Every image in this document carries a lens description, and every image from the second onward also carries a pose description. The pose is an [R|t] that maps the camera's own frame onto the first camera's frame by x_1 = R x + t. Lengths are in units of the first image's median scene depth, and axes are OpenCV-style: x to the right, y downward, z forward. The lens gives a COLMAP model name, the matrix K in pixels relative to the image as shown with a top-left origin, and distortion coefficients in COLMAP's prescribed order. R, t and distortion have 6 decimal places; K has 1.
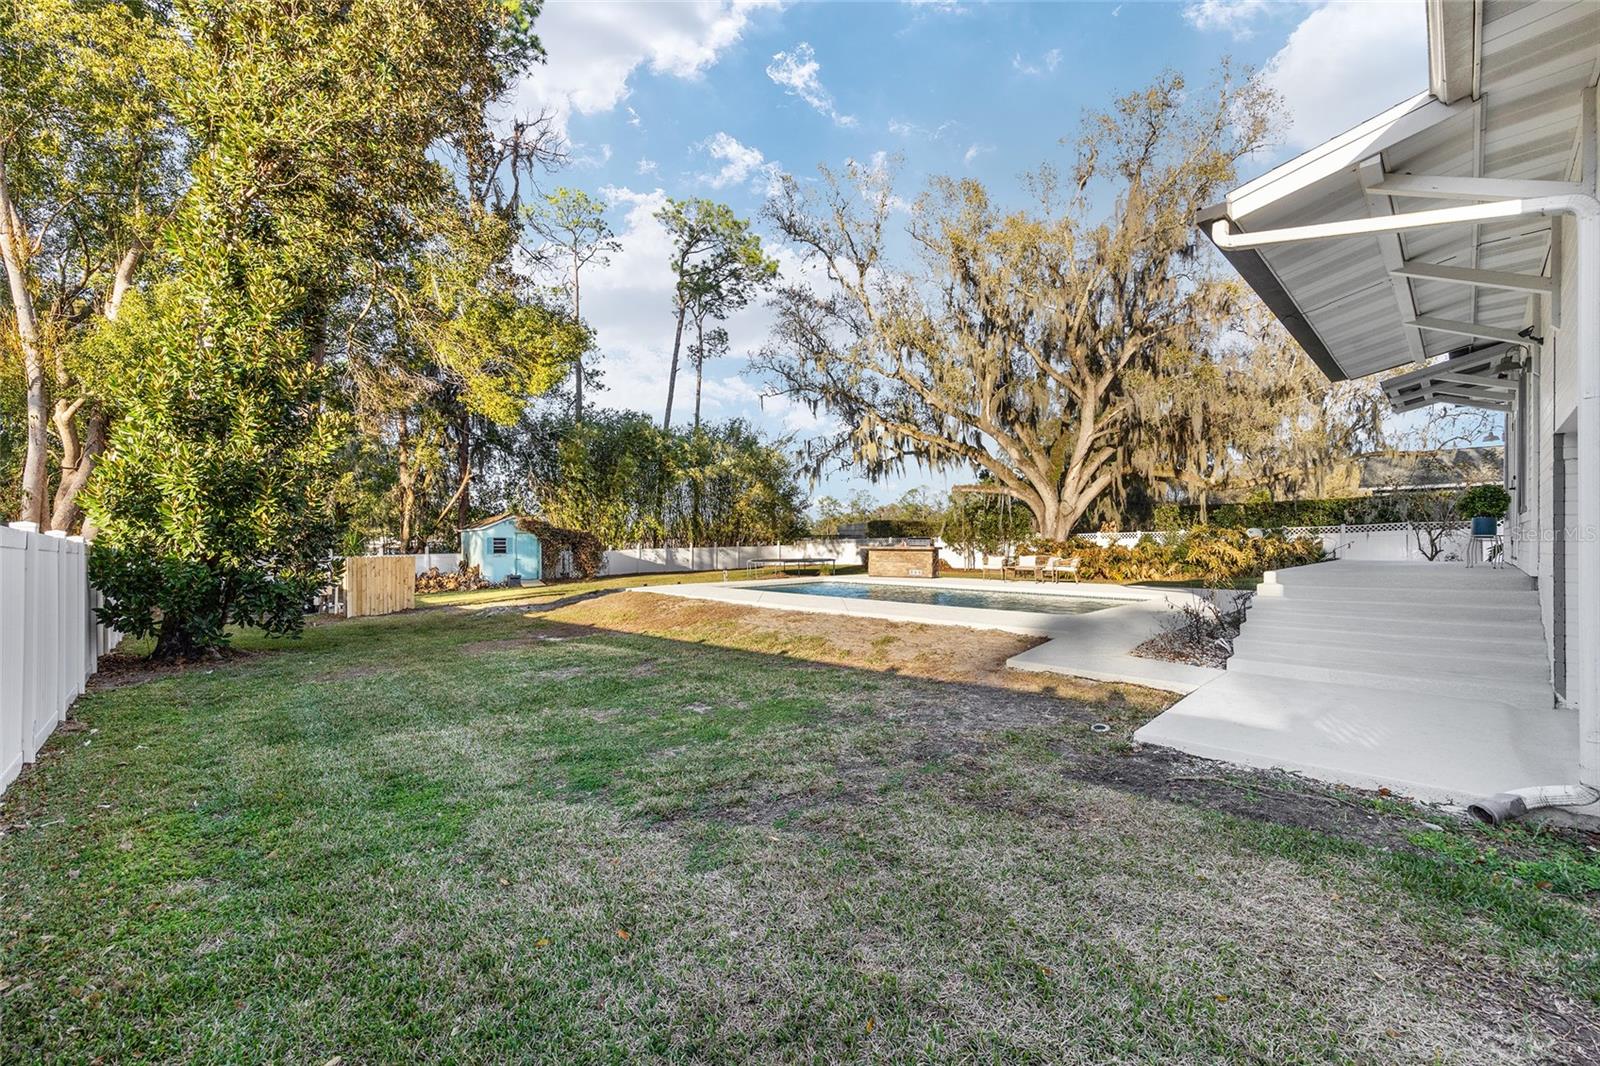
lens RADIAL K [[637.2, 0, 797.4], [0, 637.2, 538.4], [0, 0, 1]] dist [0.003369, 0.001230]
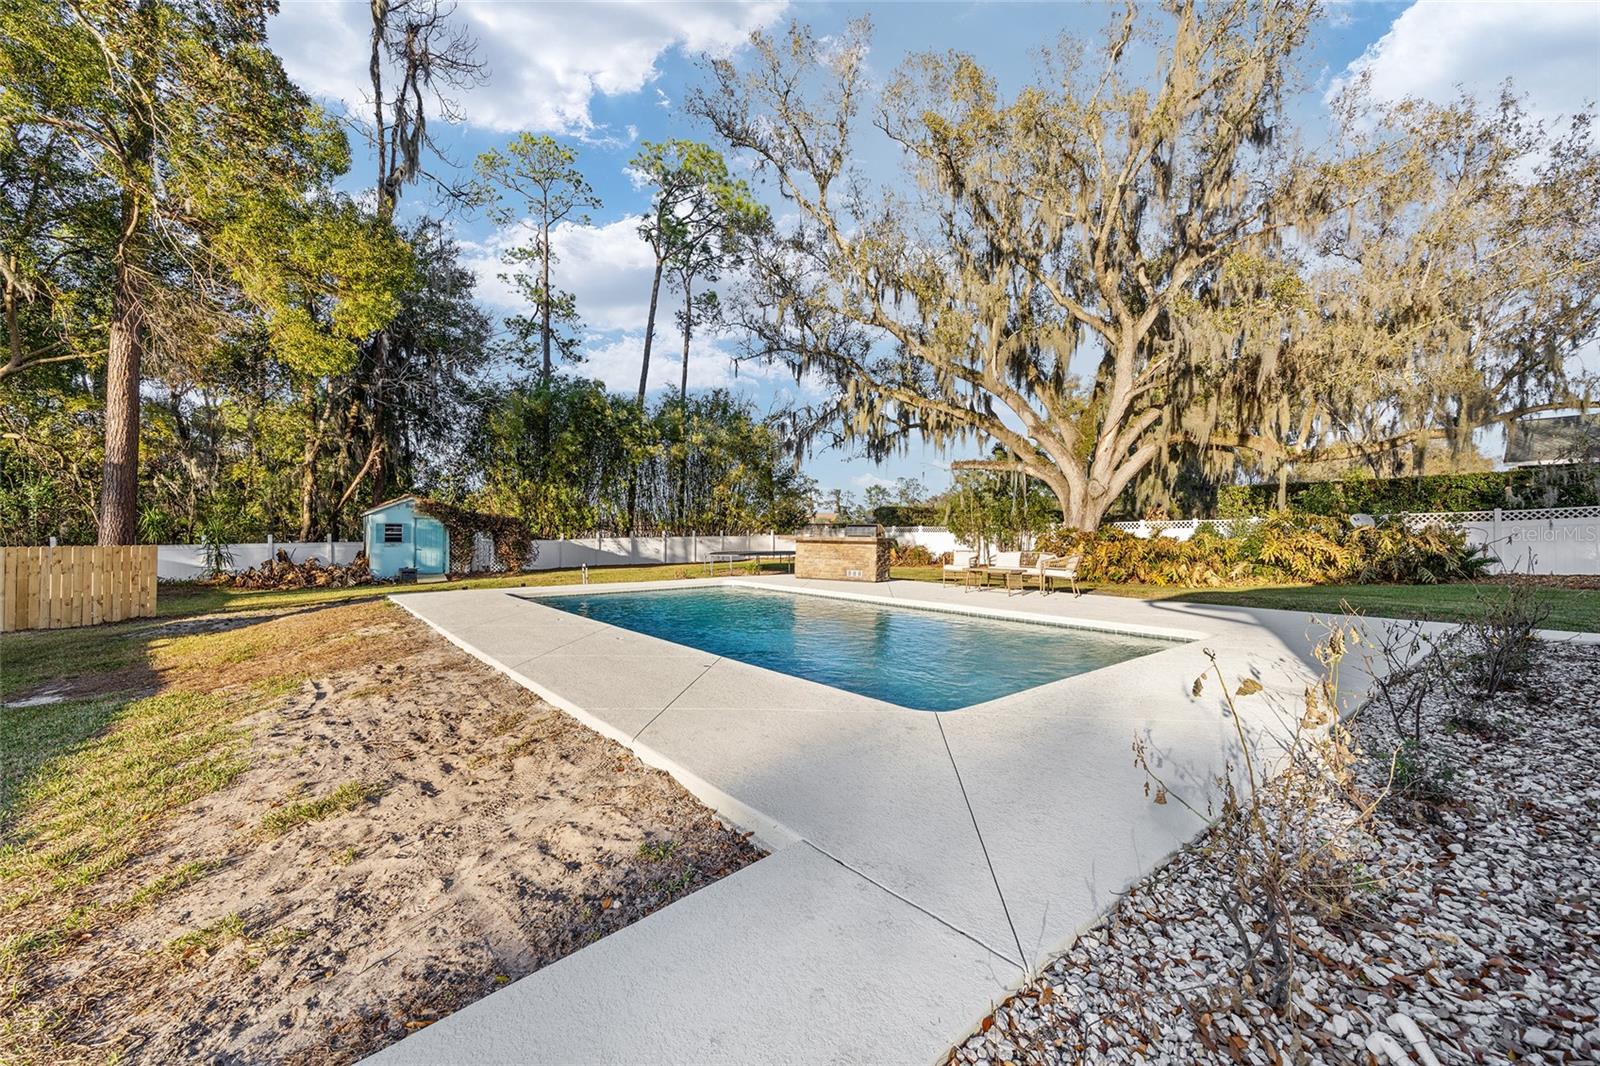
lens RADIAL K [[637.2, 0, 800.6], [0, 637.2, 528.3], [0, 0, 1]] dist [0.003369, 0.001230]
pose [[0.996718, 0.004914, -0.080805, 0.126369], [-0.004929, 0.999988, 0.000016, 0.002235], [0.080804, 0.000382, 0.996730, 0.199769]]
